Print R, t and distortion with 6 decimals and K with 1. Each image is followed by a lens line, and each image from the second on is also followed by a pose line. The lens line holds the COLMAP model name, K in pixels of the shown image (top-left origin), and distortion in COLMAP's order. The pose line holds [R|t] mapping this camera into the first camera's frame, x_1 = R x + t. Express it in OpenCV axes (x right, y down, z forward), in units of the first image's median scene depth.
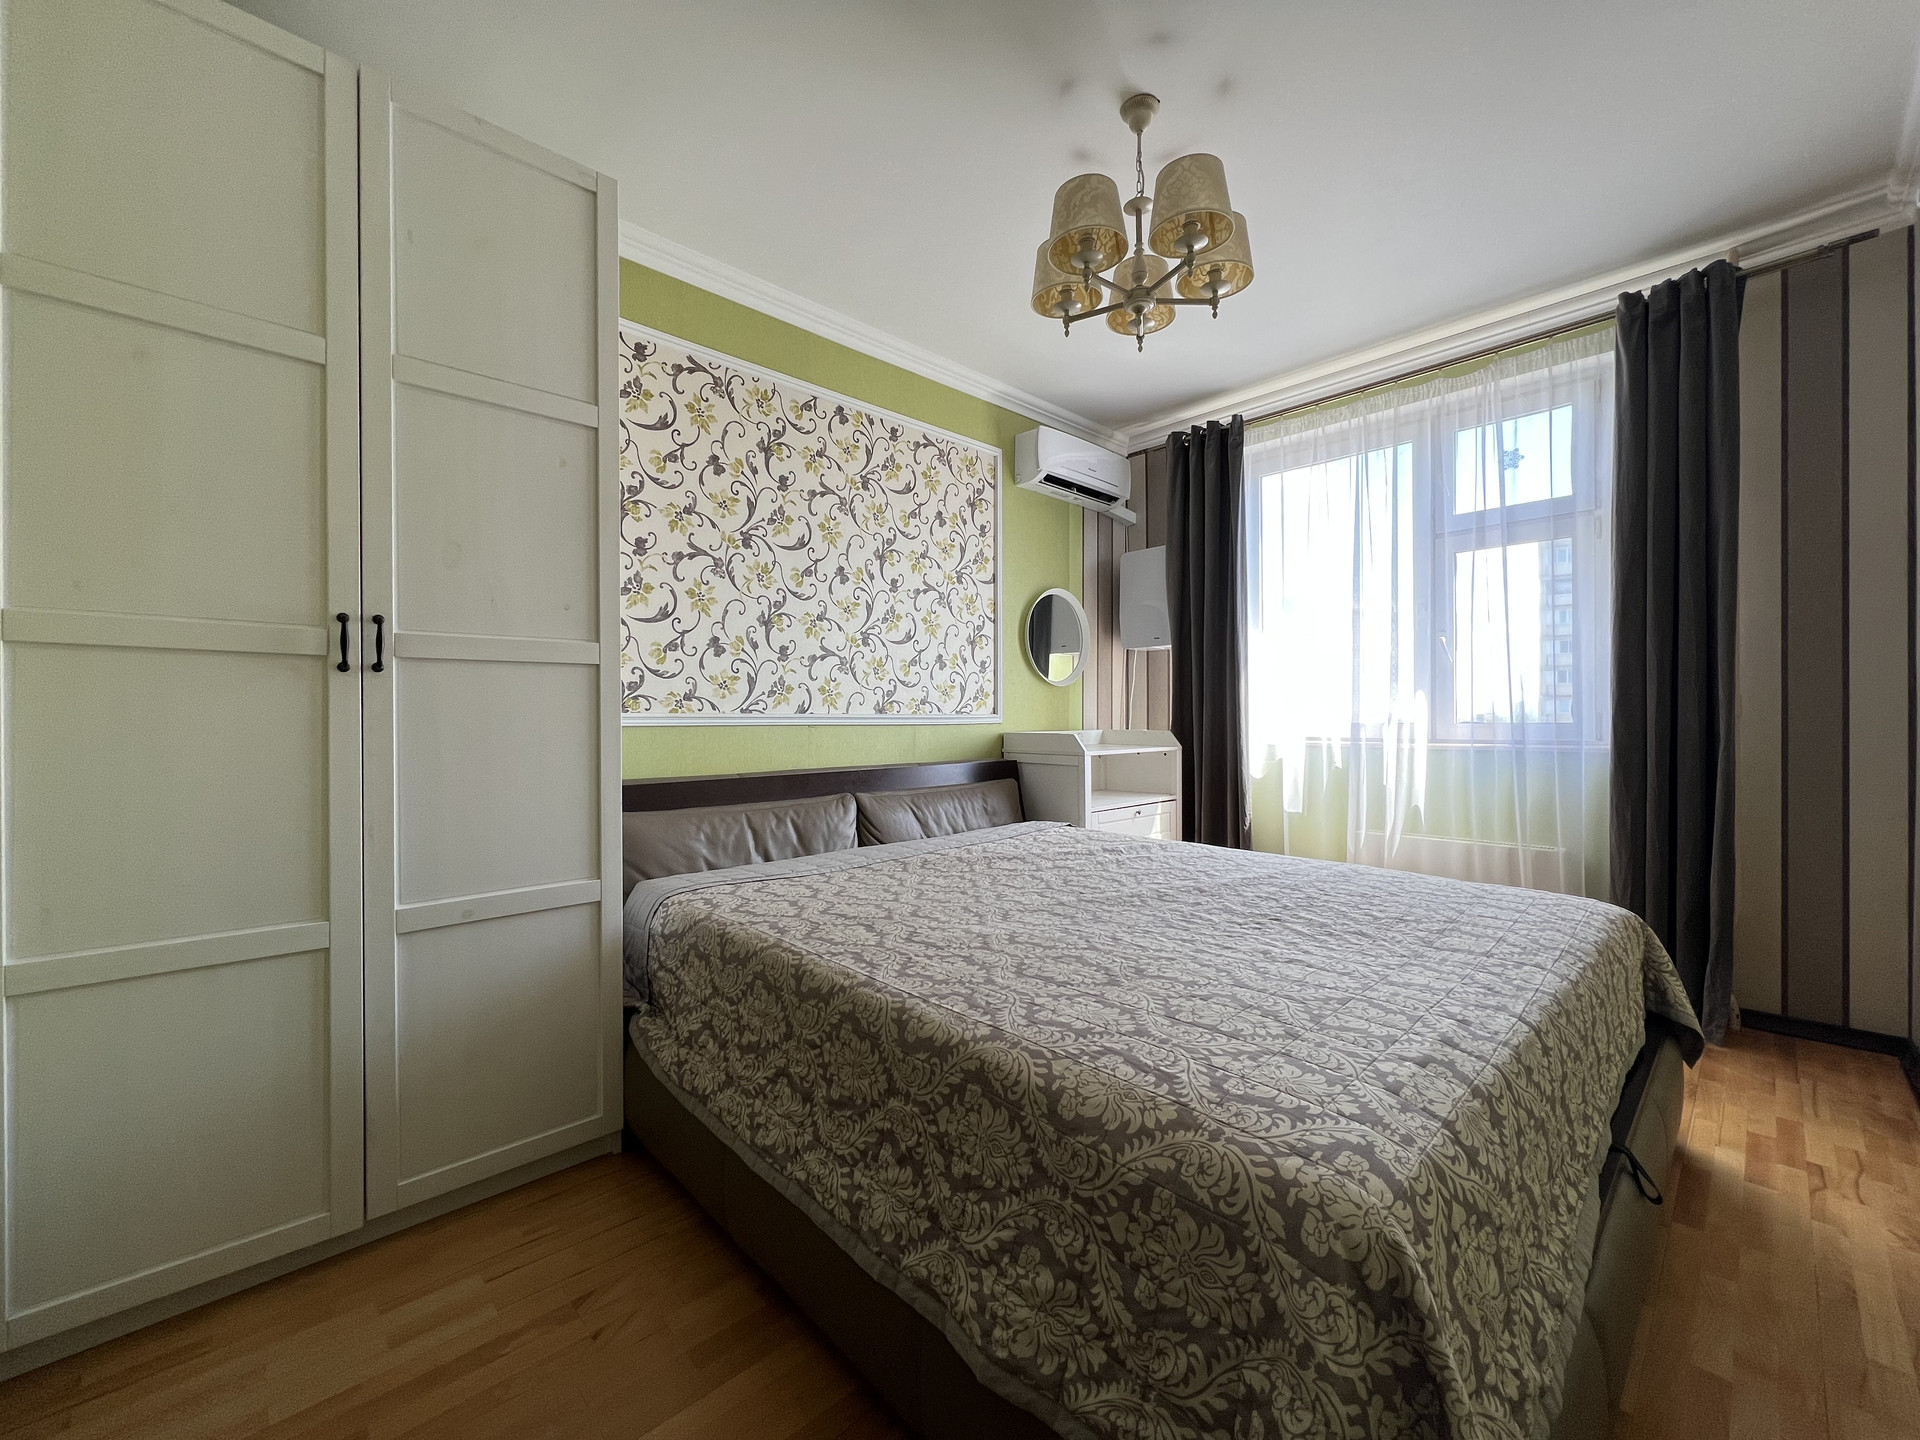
lens RADIAL K [[767.9, 0, 952.9], [0, 767.9, 730.1], [0, 0, 1]] dist [-0.000295, 0.000584]
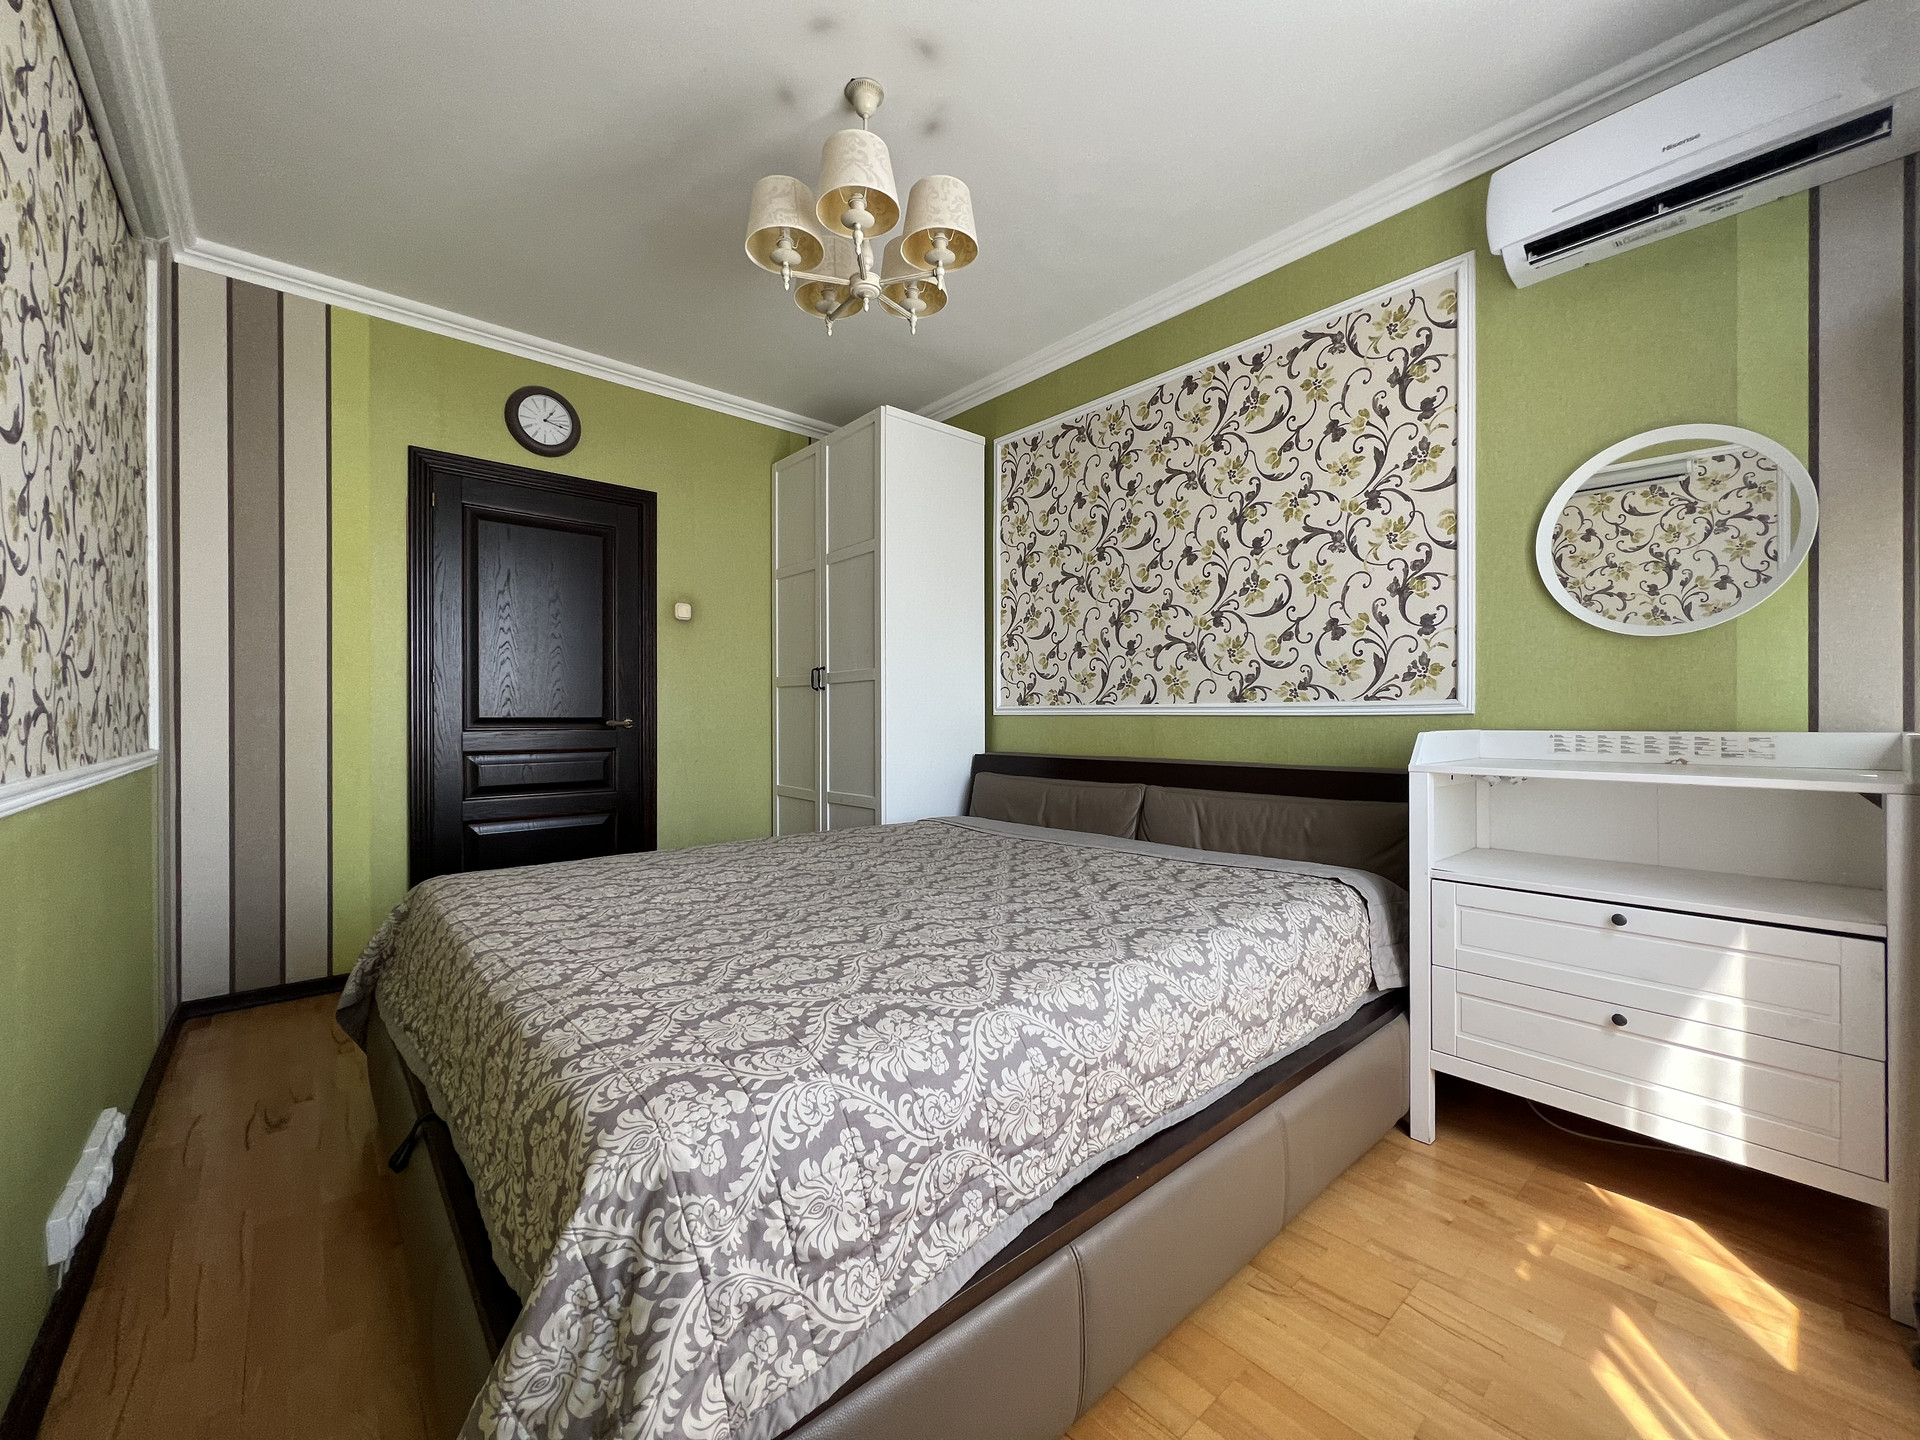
lens RADIAL K [[767.9, 0, 955.2], [0, 767.9, 717.2], [0, 0, 1]] dist [-0.000295, 0.000584]
pose [[-0.045068, 0.010035, -0.998934, 0.753015], [-0.009654, 0.999898, 0.010480, -0.010828], [0.998937, 0.010116, -0.044966, 0.708109]]
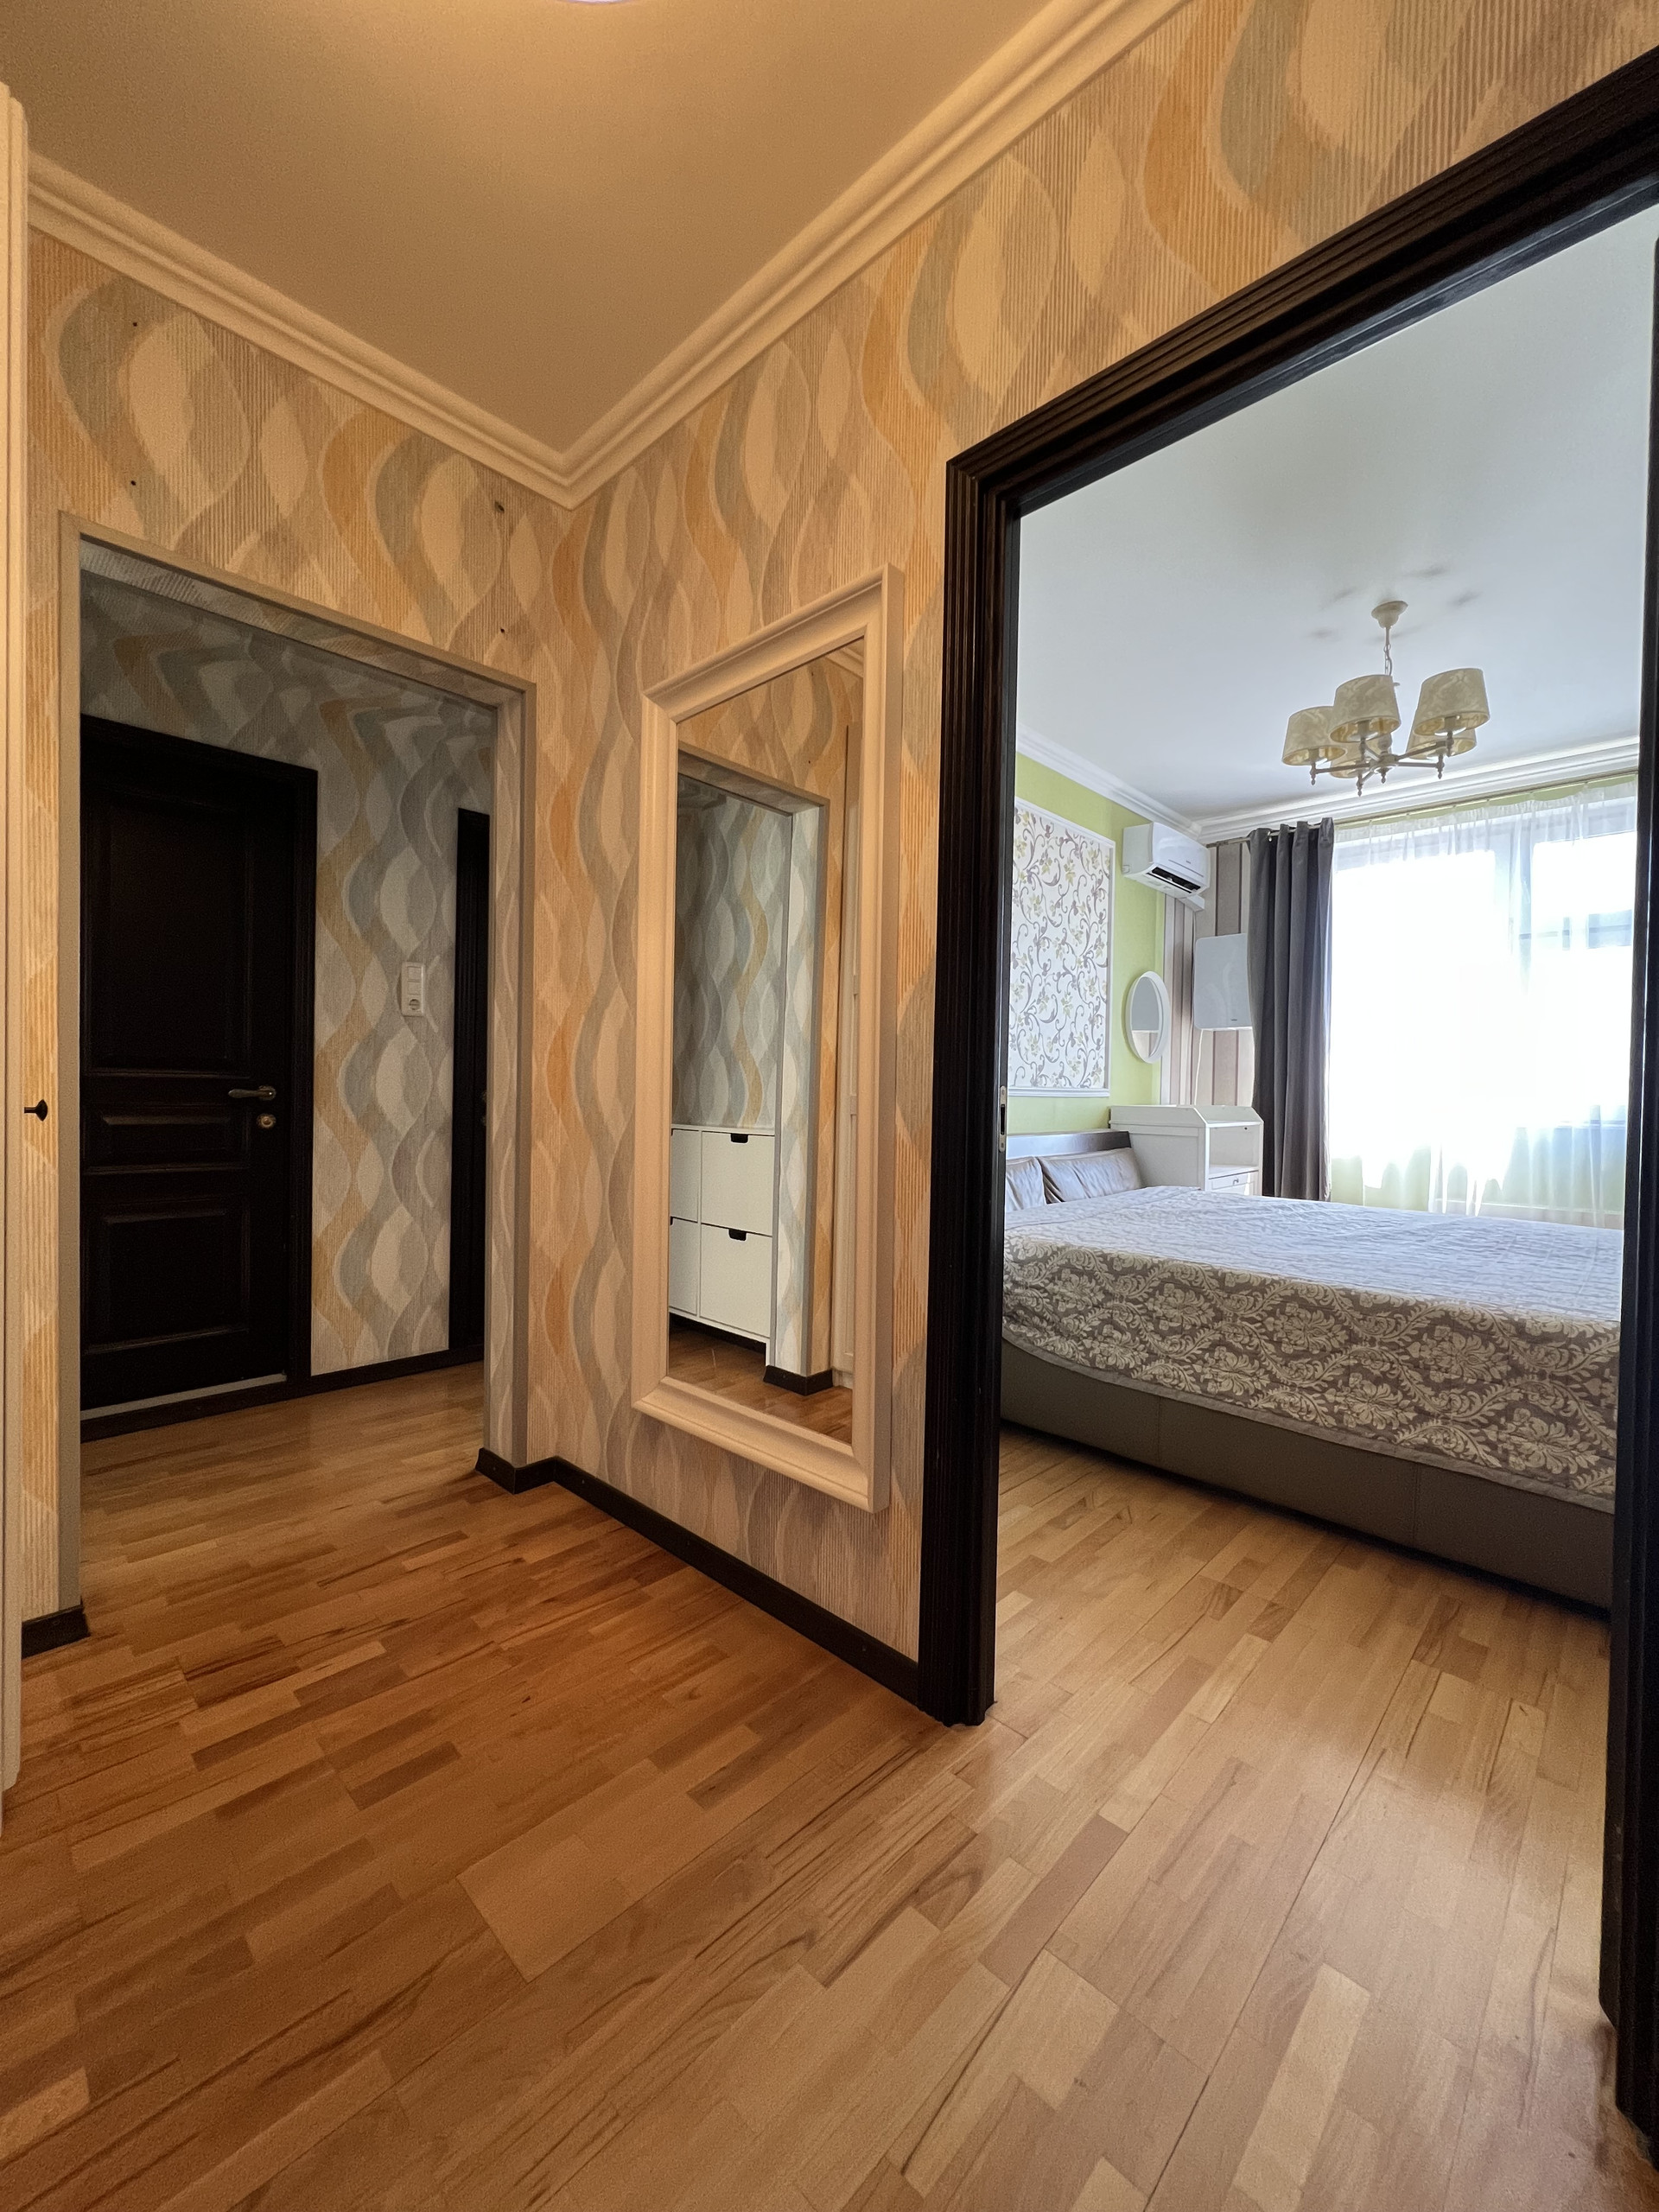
lens RADIAL K [[884.7, 0, 831.5], [0, 884.7, 1104.7], [0, 0, 1]] dist [-0.000295, 0.000584]
pose [[0.998931, 0.013759, 0.044122, -0.429314], [-0.013572, 0.999898, -0.004542, 0.014229], [-0.044180, 0.003938, 0.999016, -0.242808]]
